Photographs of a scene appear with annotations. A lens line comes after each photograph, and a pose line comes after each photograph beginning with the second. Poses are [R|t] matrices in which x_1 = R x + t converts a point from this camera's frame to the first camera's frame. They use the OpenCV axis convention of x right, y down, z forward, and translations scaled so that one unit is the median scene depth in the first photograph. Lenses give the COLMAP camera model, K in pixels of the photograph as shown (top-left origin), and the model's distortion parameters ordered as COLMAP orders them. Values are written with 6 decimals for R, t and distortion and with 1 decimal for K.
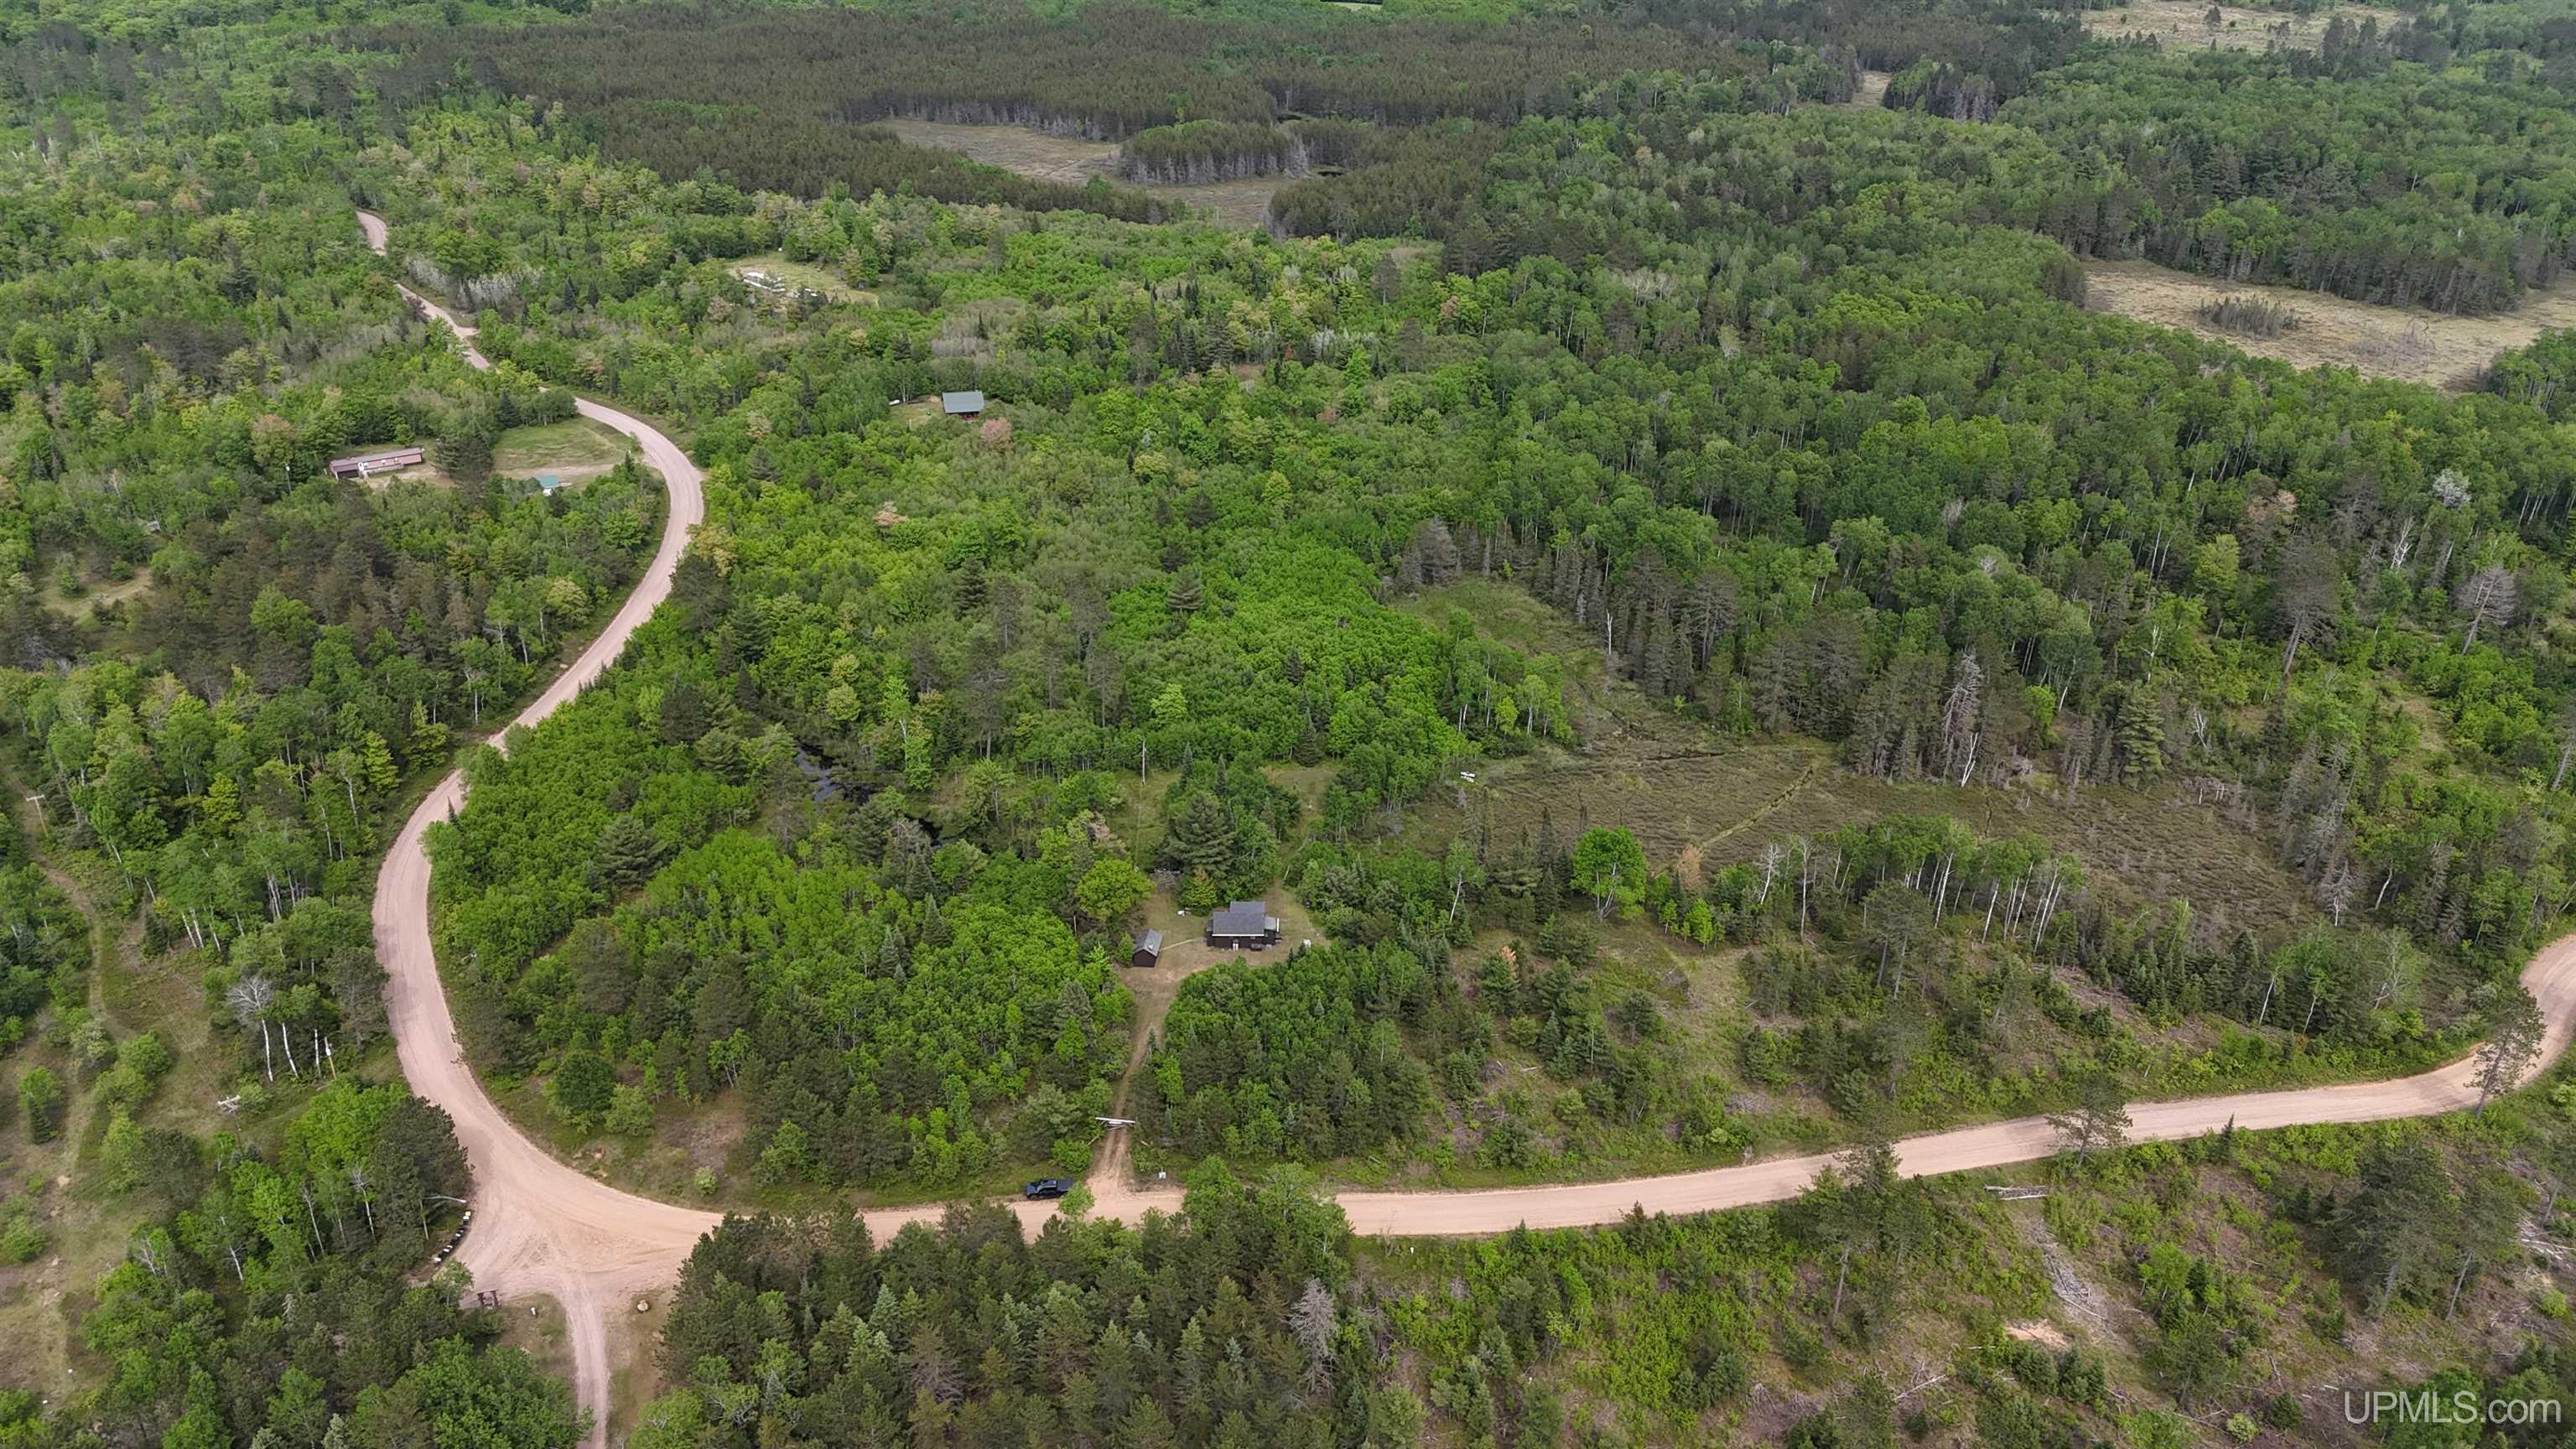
lens RADIAL K [[1804.4, 0, 1288.0], [0, 1804.4, 724.5], [0, 0, 1]] dist [0.115326, -0.147640]
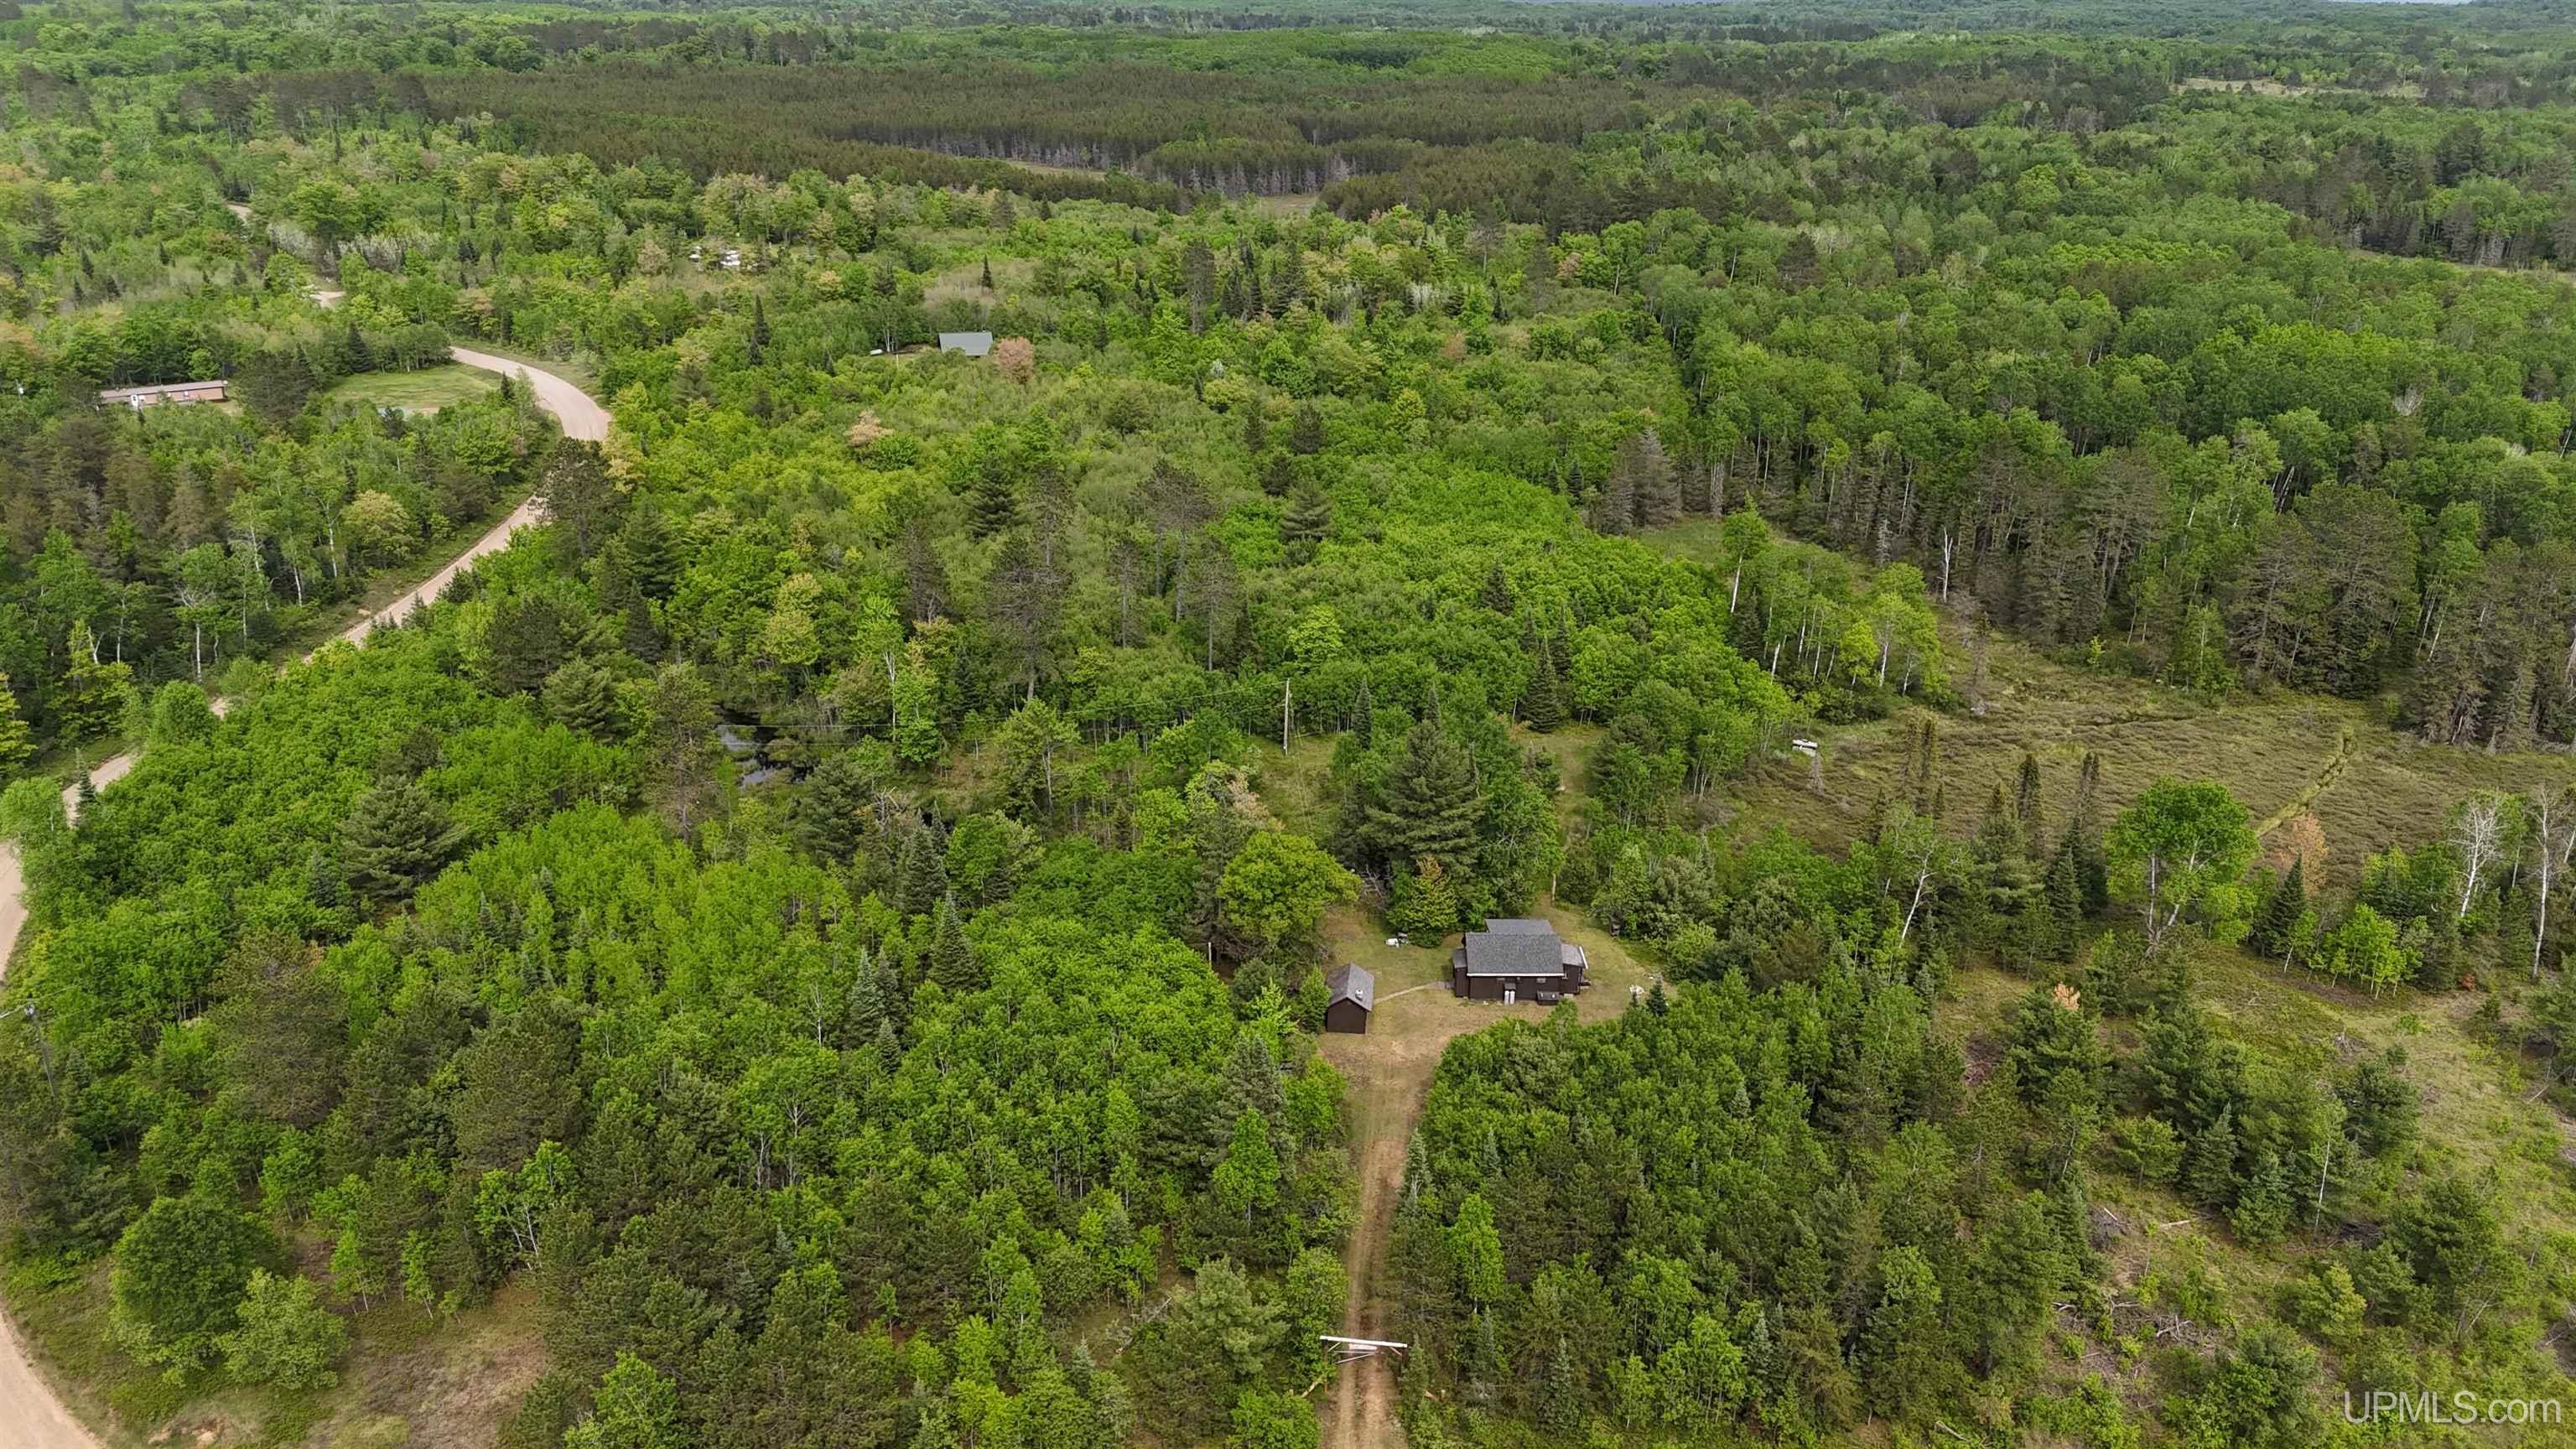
lens RADIAL K [[1884.1, 0, 1288.0], [0, 1884.1, 724.5], [0, 0, 1]] dist [0.080703, -0.057339]
pose [[0.999941, -0.009755, 0.004699, -0.082450], [0.010097, 0.996786, -0.079472, 0.073662], [-0.003908, 0.079515, 0.996826, 0.371463]]
